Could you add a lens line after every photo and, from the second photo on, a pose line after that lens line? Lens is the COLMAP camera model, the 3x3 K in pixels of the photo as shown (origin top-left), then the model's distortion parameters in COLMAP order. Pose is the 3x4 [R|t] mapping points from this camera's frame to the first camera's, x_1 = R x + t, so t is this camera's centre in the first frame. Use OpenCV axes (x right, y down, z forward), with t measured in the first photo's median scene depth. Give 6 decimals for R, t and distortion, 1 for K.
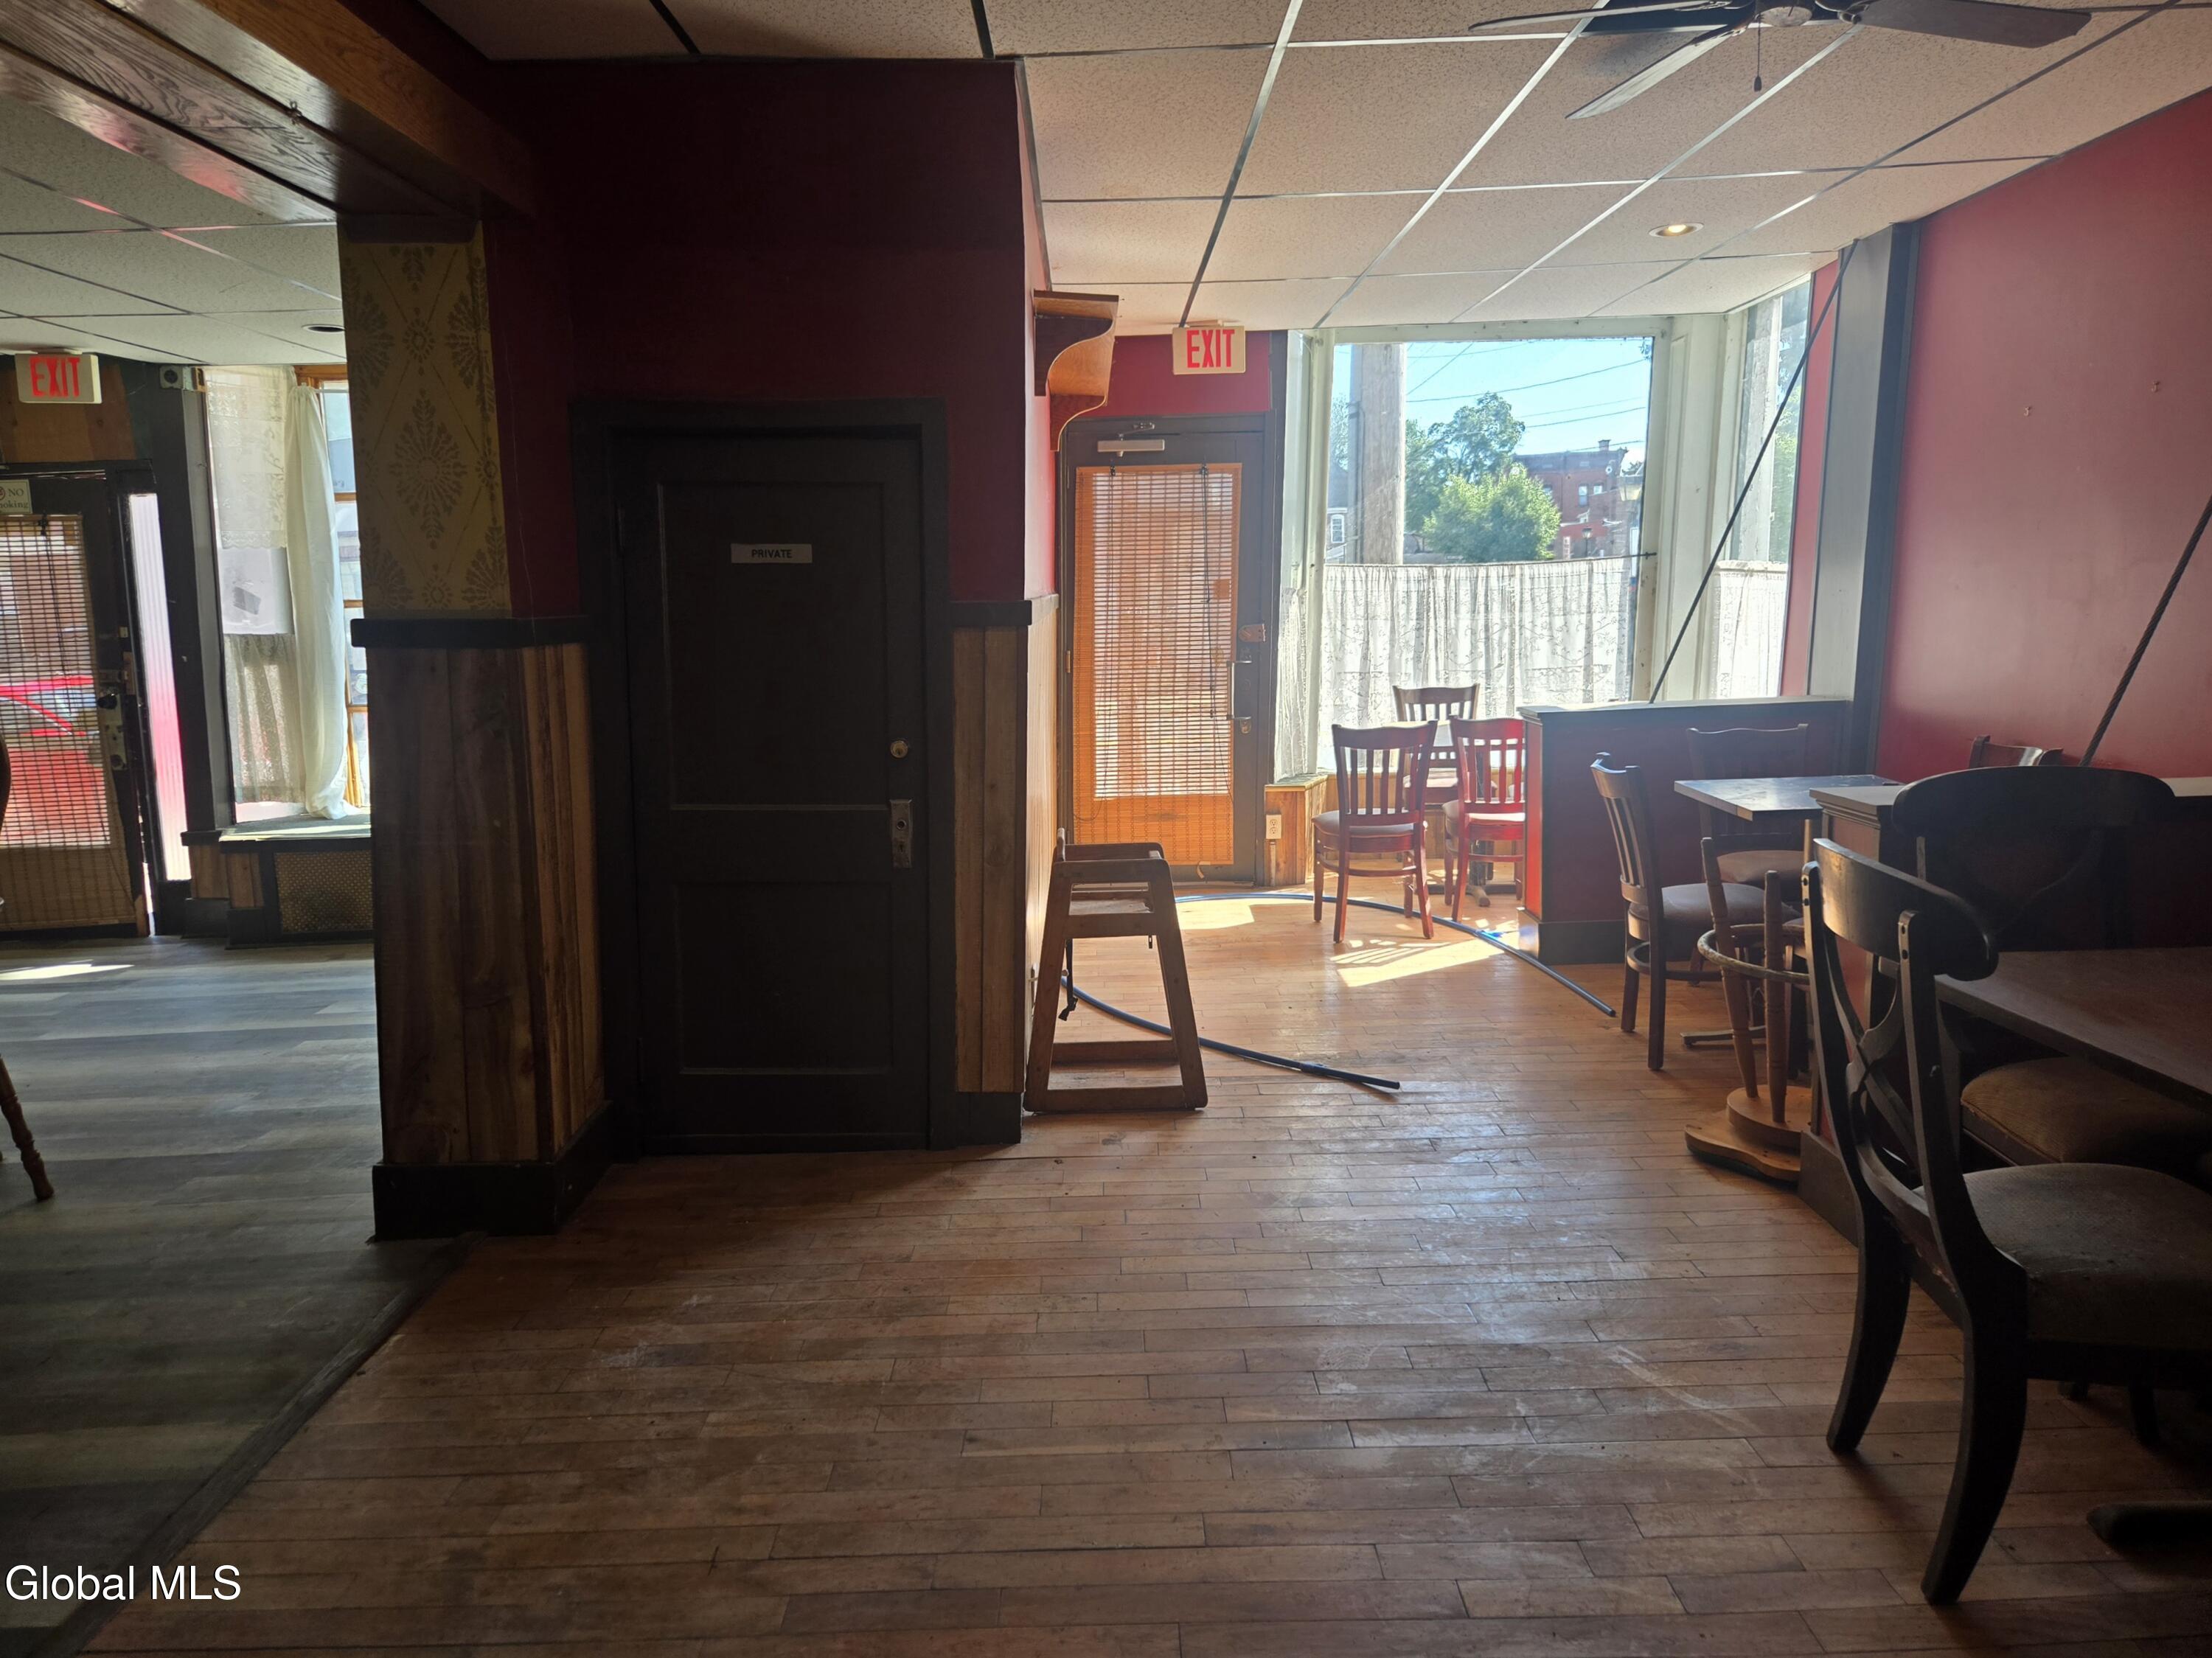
lens RADIAL K [[1533.3, 0, 1106.0], [0, 1533.3, 829.0], [0, 0, 1]] dist [0.000941, -0.000964]
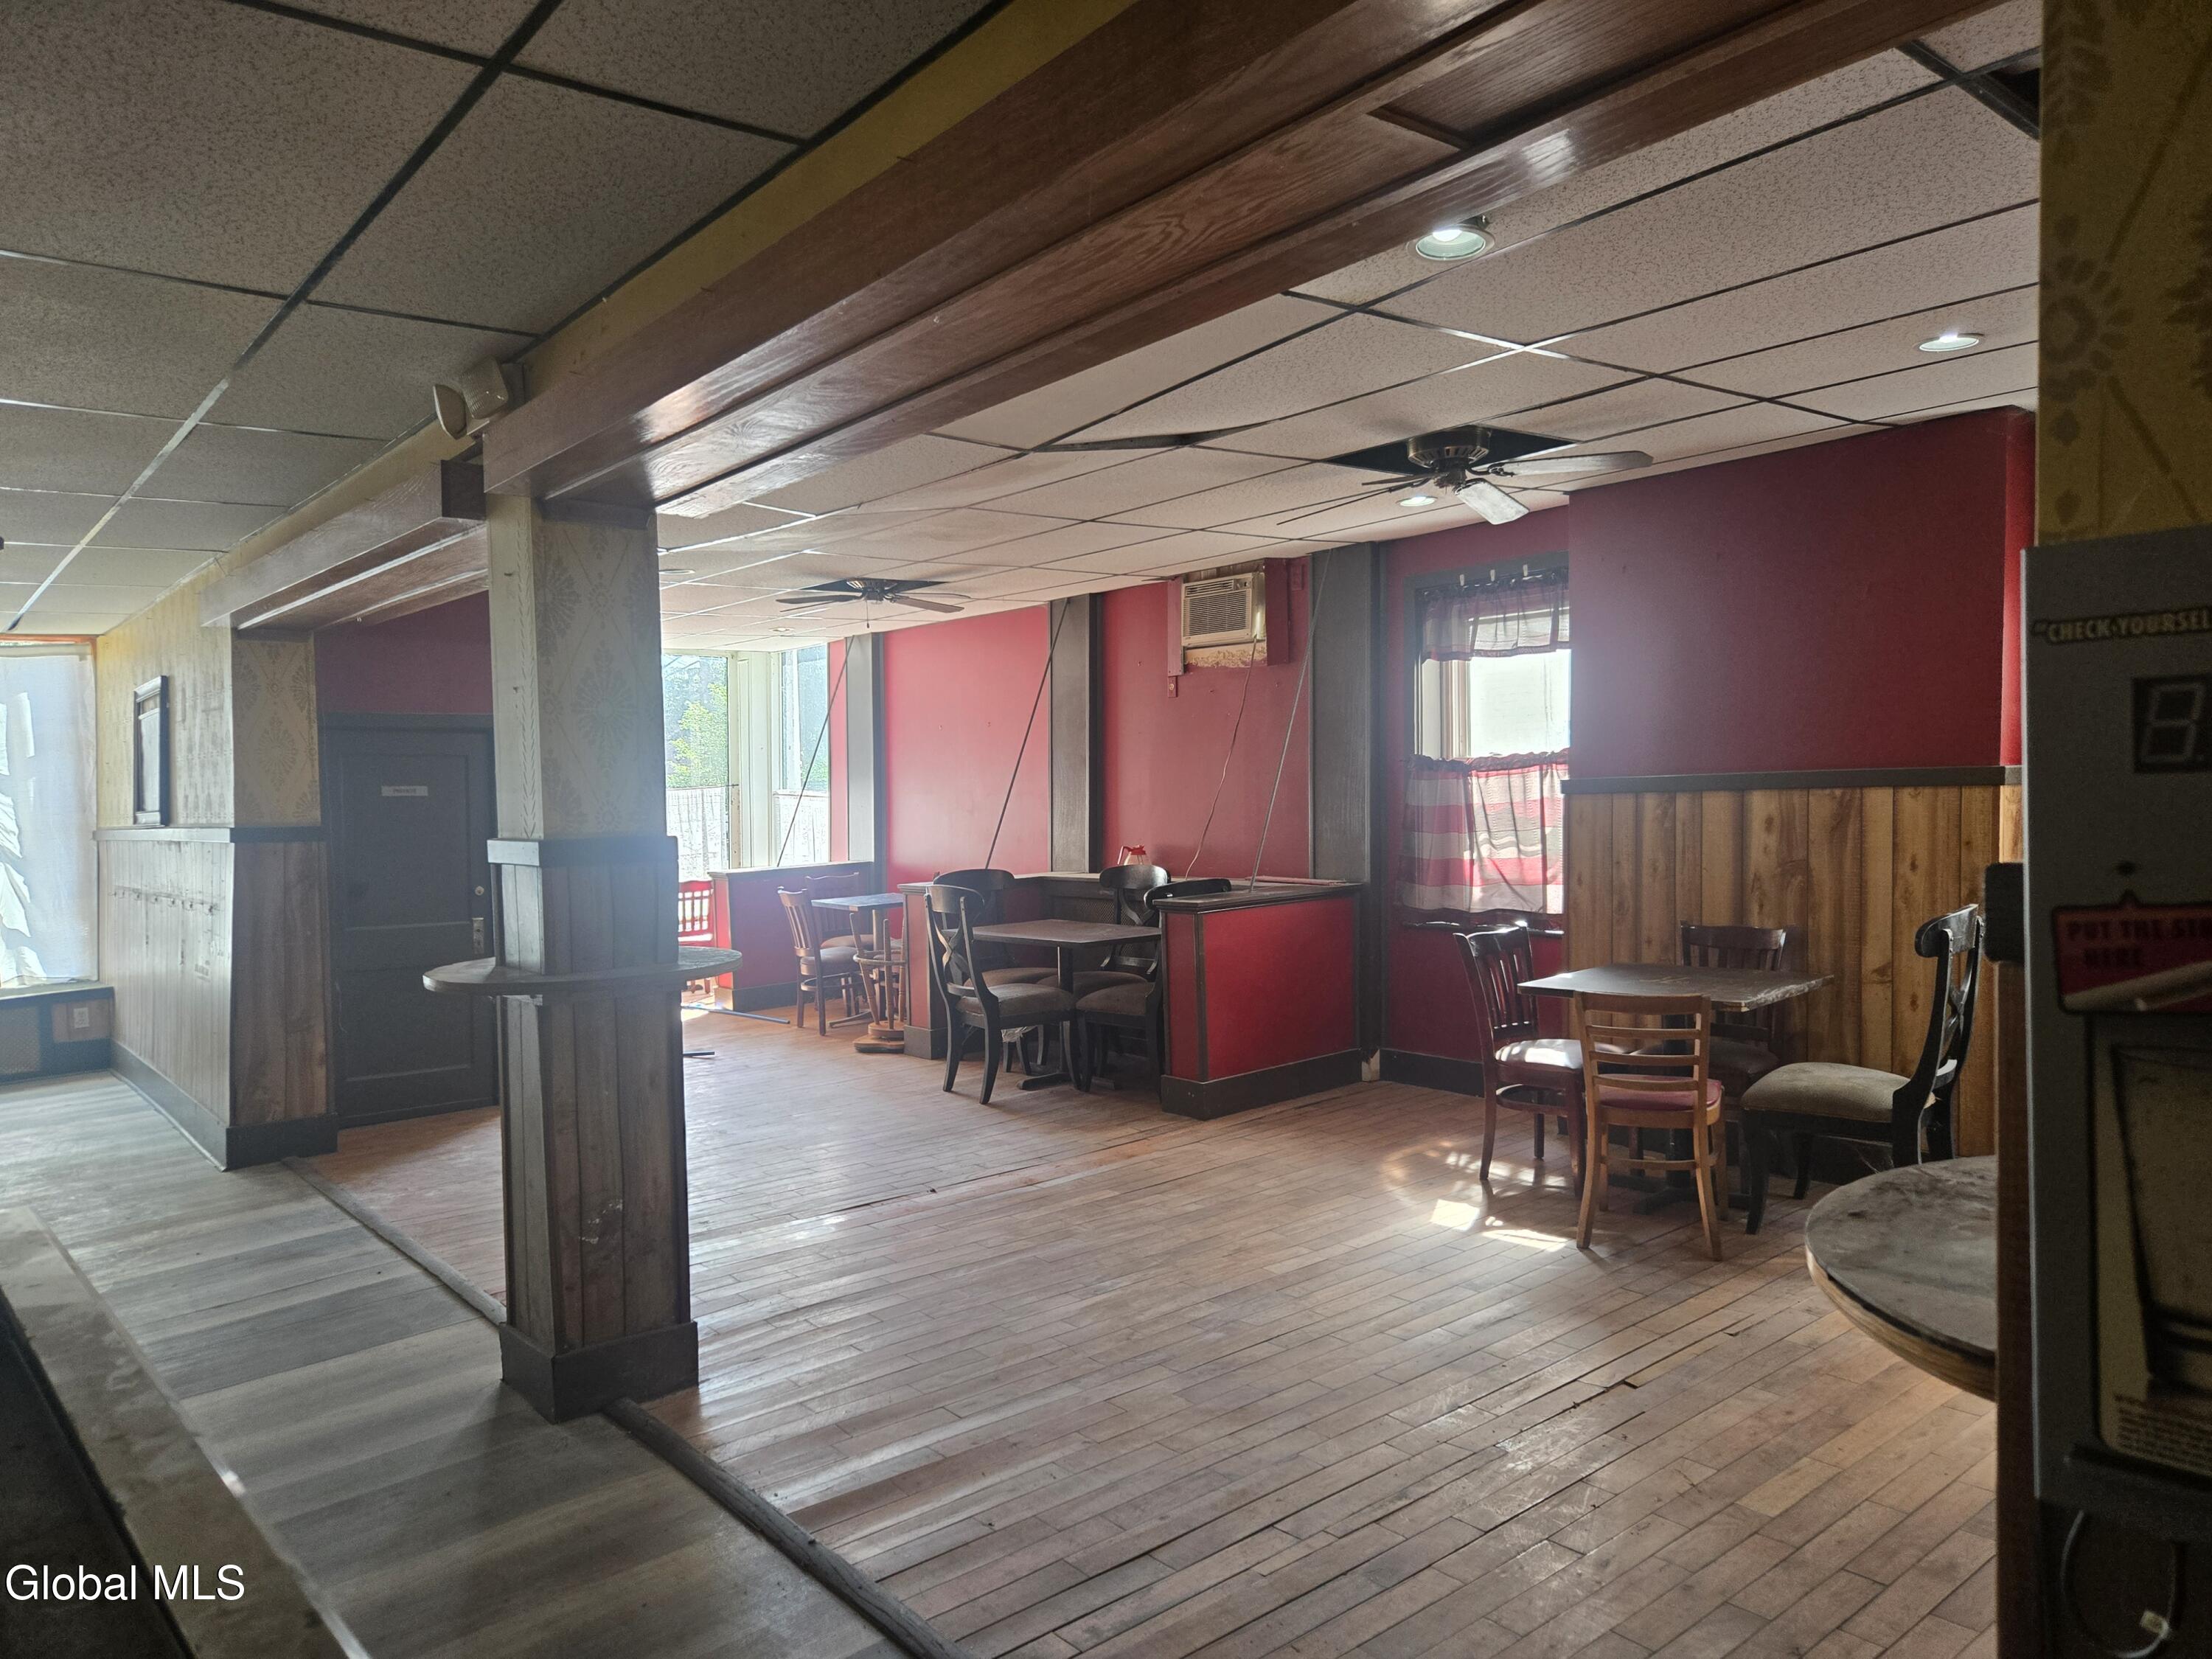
lens RADIAL K [[1533.4, 0, 1106.0], [0, 1533.4, 829.5], [0, 0, 1]] dist [0.000941, -0.000964]
pose [[0.771058, -0.016885, 0.636540, -0.452470], [0.104832, 0.989374, -0.100742, 0.089220], [-0.628076, 0.144408, 0.764635, -0.594096]]
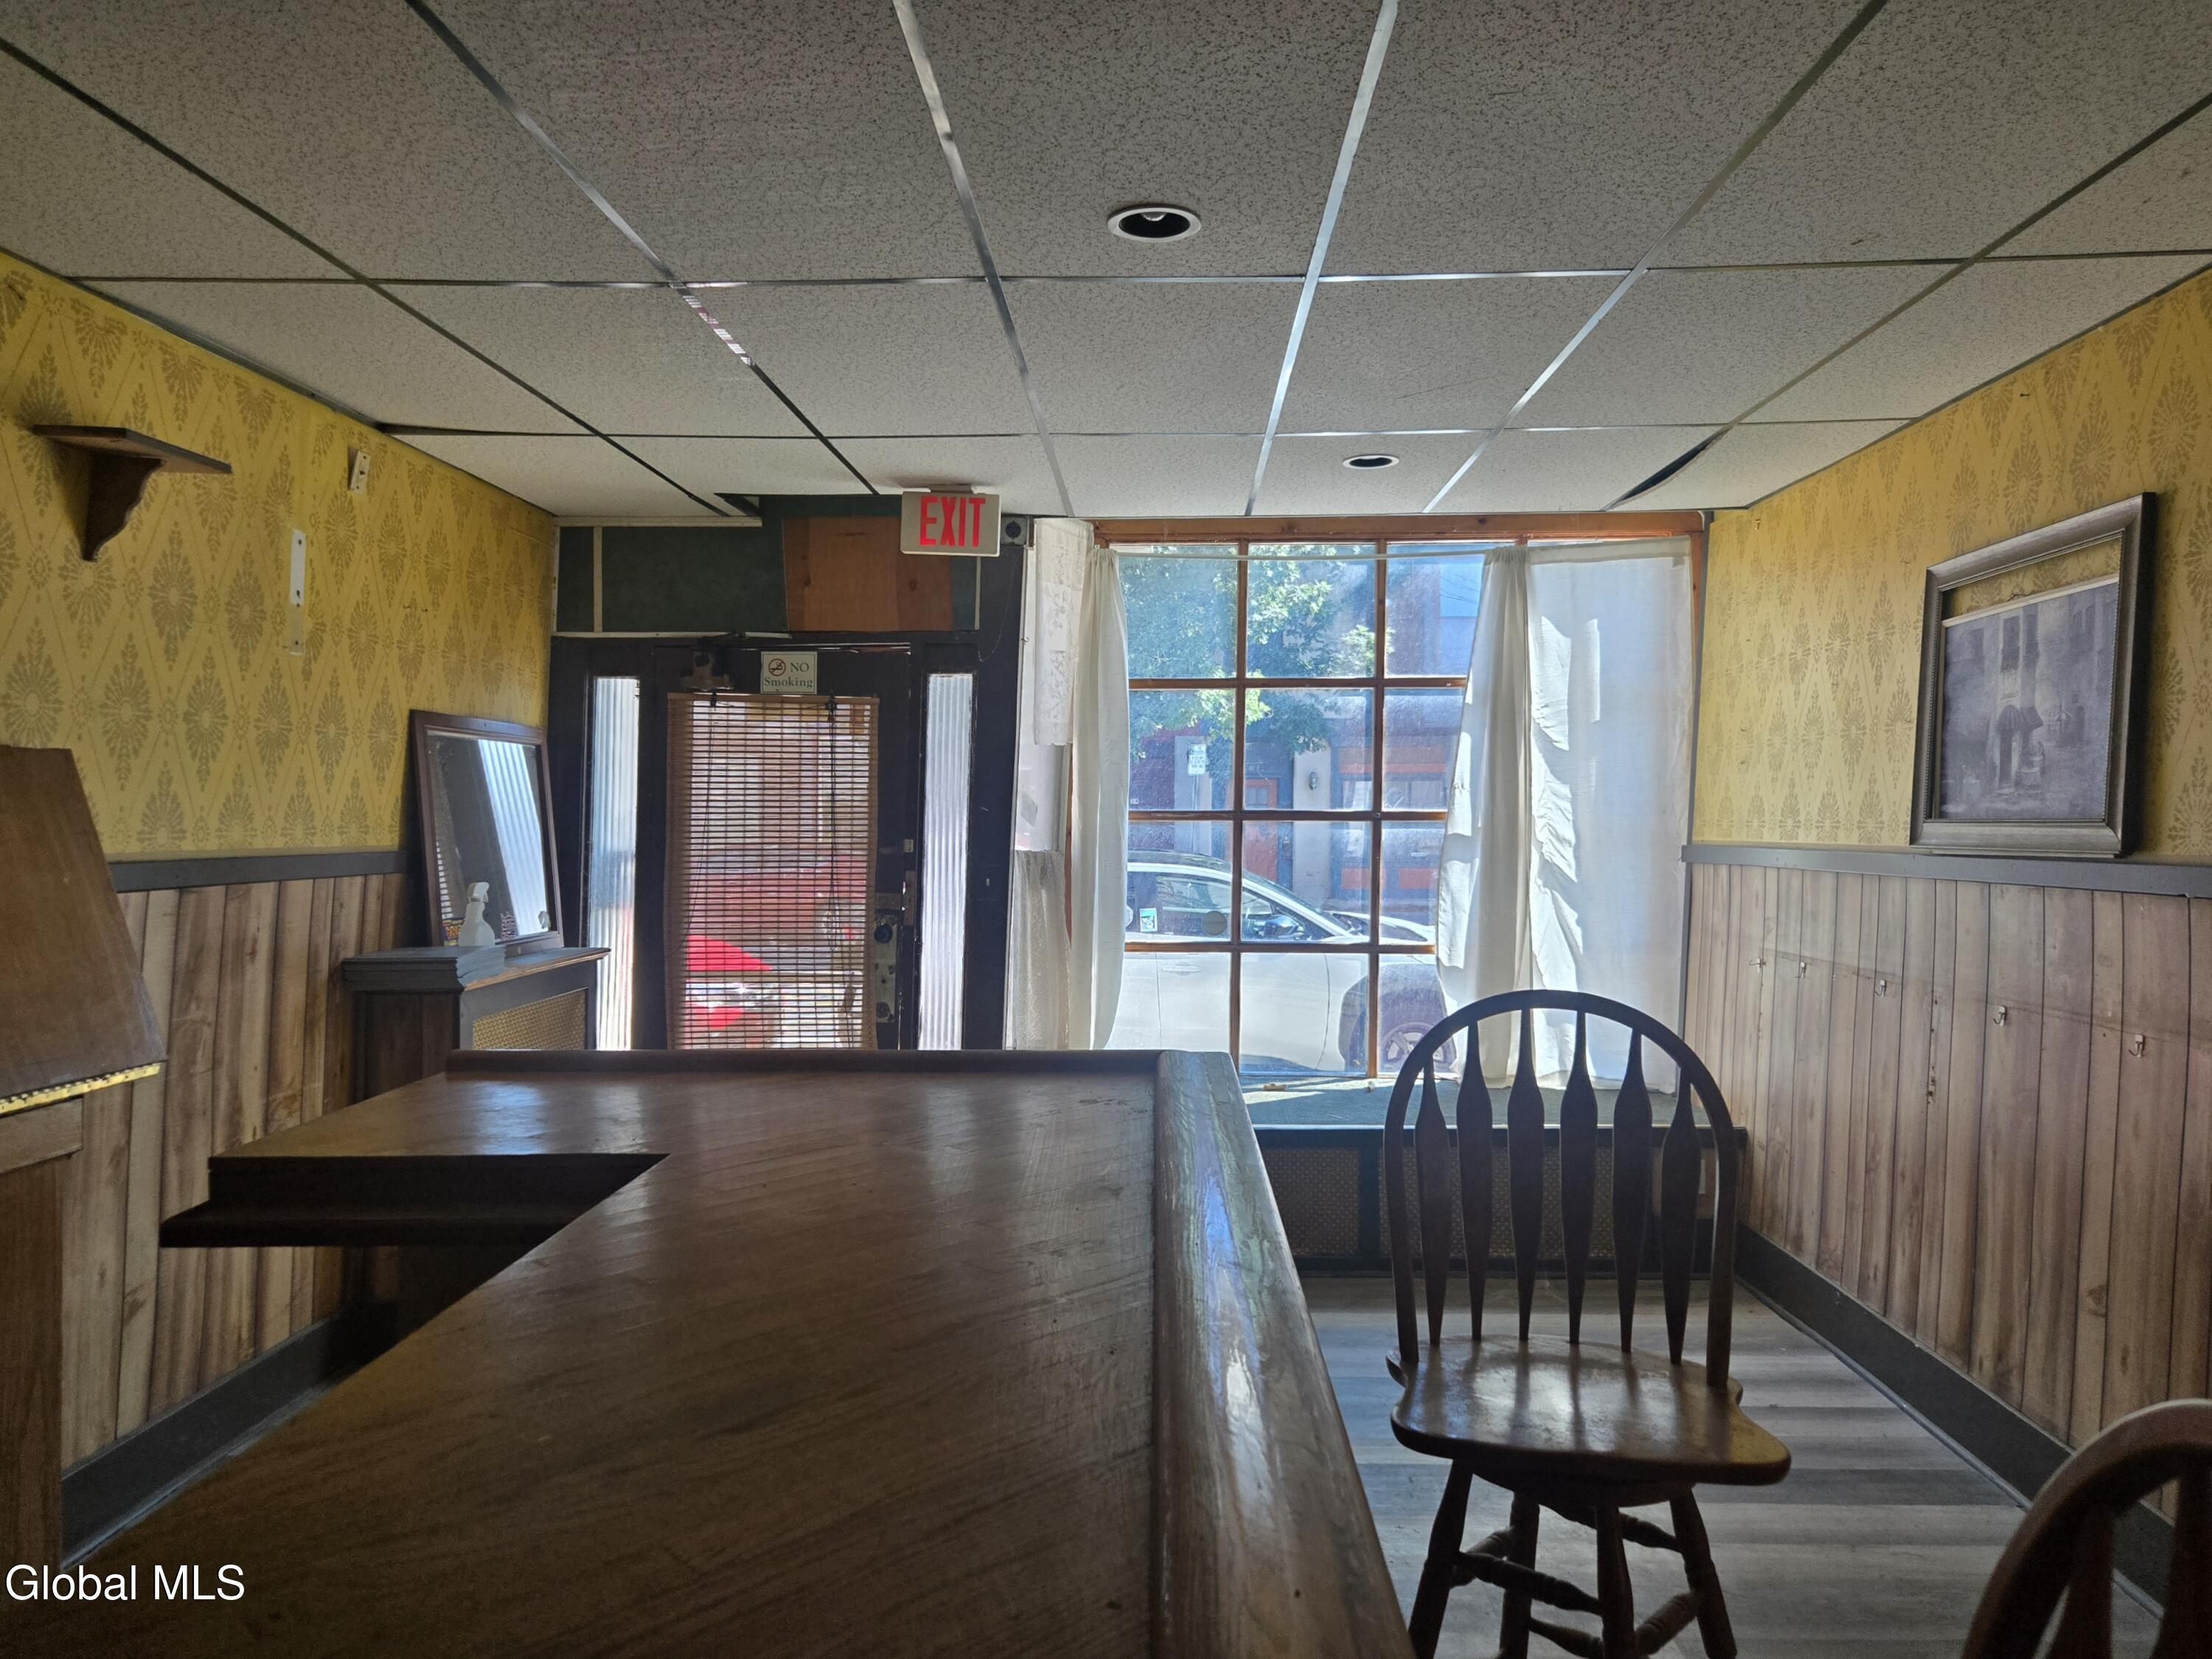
lens RADIAL K [[1533.4, 0, 1106.0], [0, 1533.4, 829.5], [0, 0, 1]] dist [0.000941, -0.000964]
pose [[0.999539, 0.026577, 0.014674, -0.612886], [-0.024412, 0.990959, -0.131928, -0.039995], [-0.018048, 0.131509, 0.991151, 0.247108]]
